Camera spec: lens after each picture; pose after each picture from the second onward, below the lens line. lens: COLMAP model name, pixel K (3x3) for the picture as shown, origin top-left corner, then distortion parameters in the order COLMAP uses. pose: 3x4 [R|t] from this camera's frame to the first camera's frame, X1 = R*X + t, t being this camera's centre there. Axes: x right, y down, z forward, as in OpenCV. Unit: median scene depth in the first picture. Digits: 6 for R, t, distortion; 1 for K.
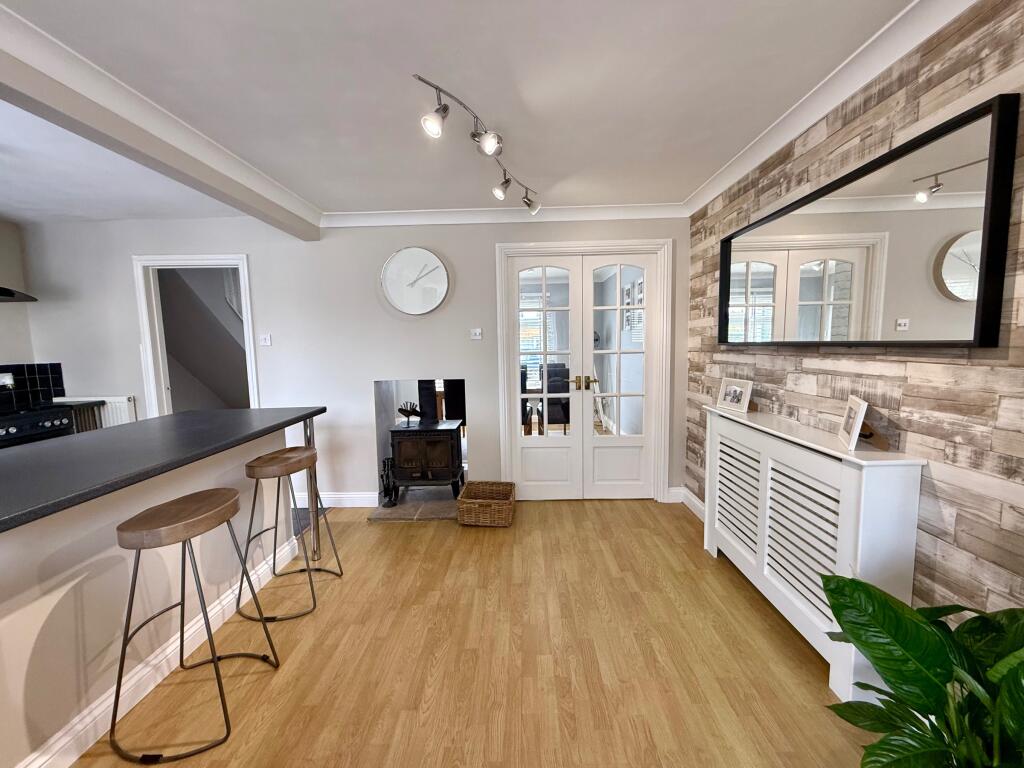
lens RADIAL K [[410.9, 0, 510.9], [0, 410.9, 385.8], [0, 0, 1]] dist [0.002541, 0.000205]
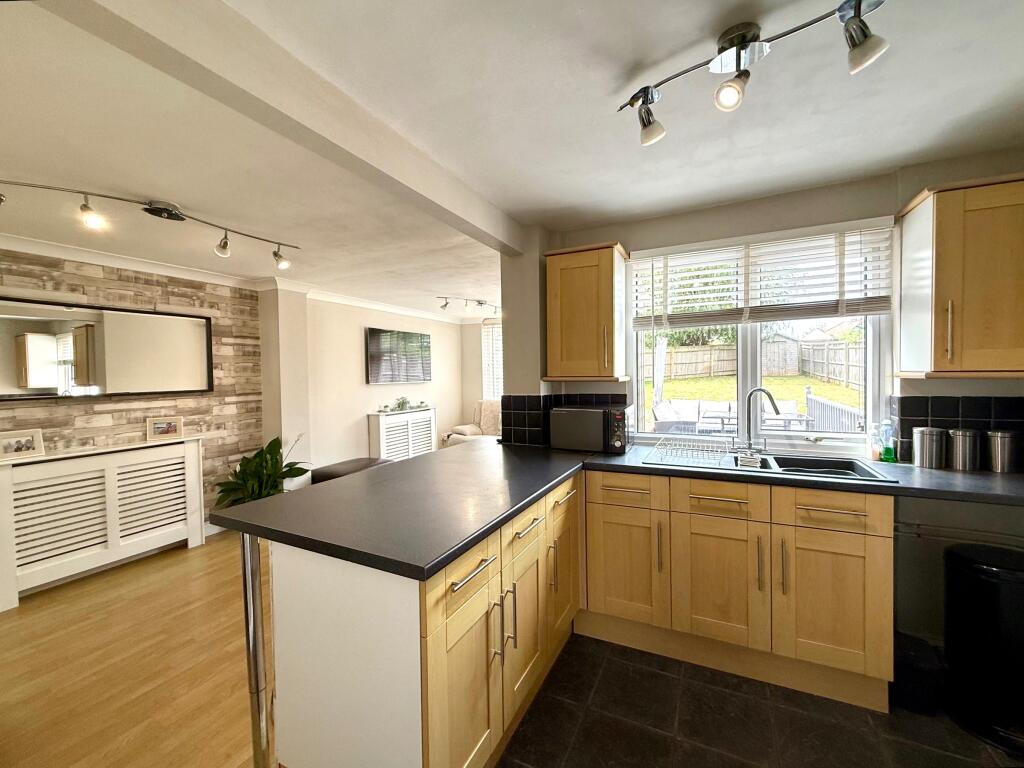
lens RADIAL K [[424.1, 0, 512.0], [0, 424.1, 384.0], [0, 0, 1]] dist [0.000412, -0.000001]
pose [[-0.905445, 0.027501, 0.423572, -1.461779], [0.083109, 0.990070, 0.113375, -0.203491], [-0.416248, 0.137857, -0.898739, 1.841652]]
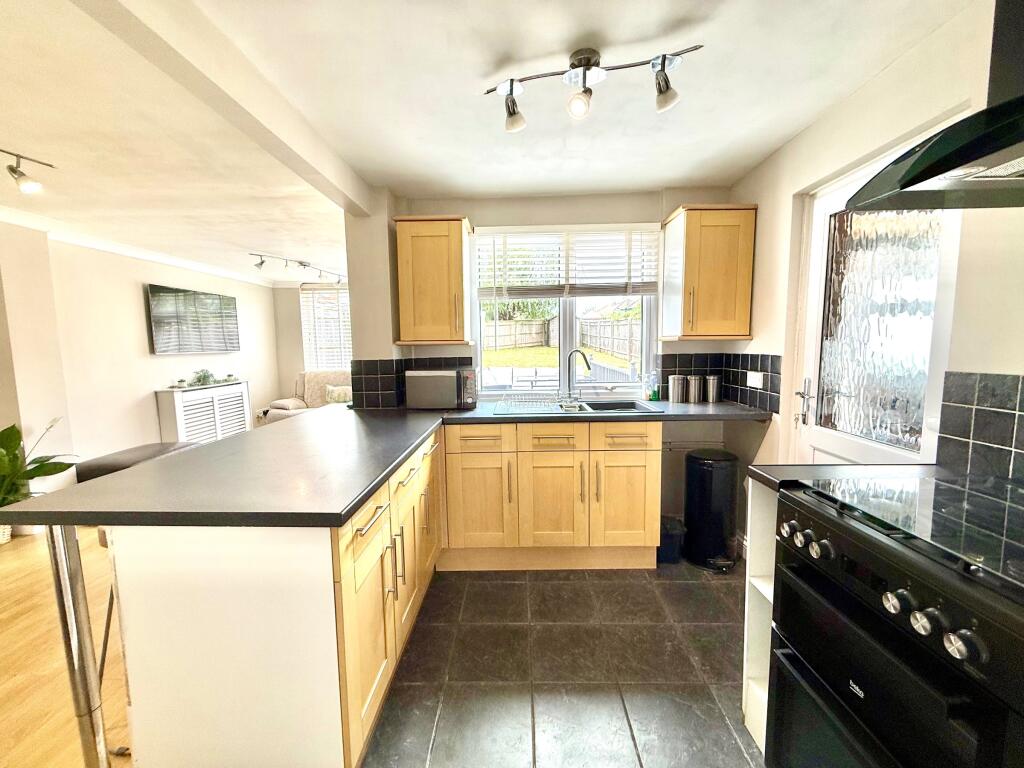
lens RADIAL K [[410.9, 0, 510.9], [0, 410.9, 385.8], [0, 0, 1]] dist [0.002541, 0.000205]
pose [[-0.999206, 0.039810, 0.001366, -1.348357], [0.039216, 0.977136, 0.208969, -0.187535], [0.006985, 0.208857, -0.977921, 1.937852]]
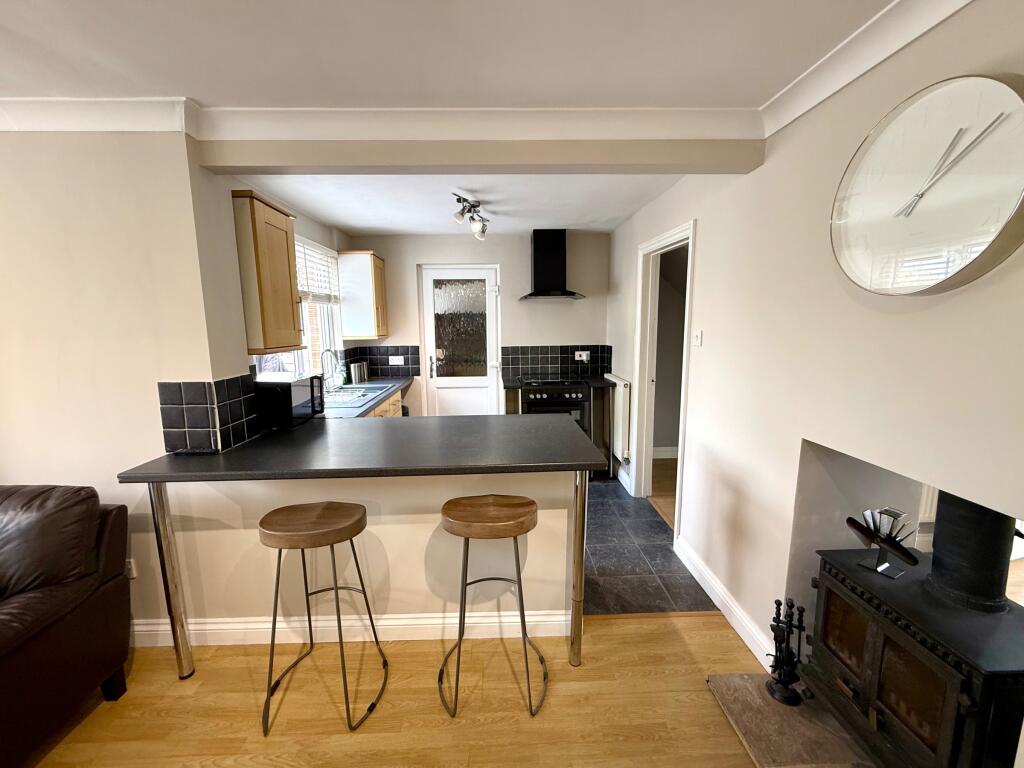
lens RADIAL K [[405.0, 0, 509.7], [0, 405.0, 391.3], [0, 0, 1]] dist [0.001433, 0.000166]
pose [[0.058557, 0.196586, -0.978736, 0.164651], [-0.096206, 0.976967, 0.190475, -0.226849], [0.993638, 0.083007, 0.076121, 1.136394]]
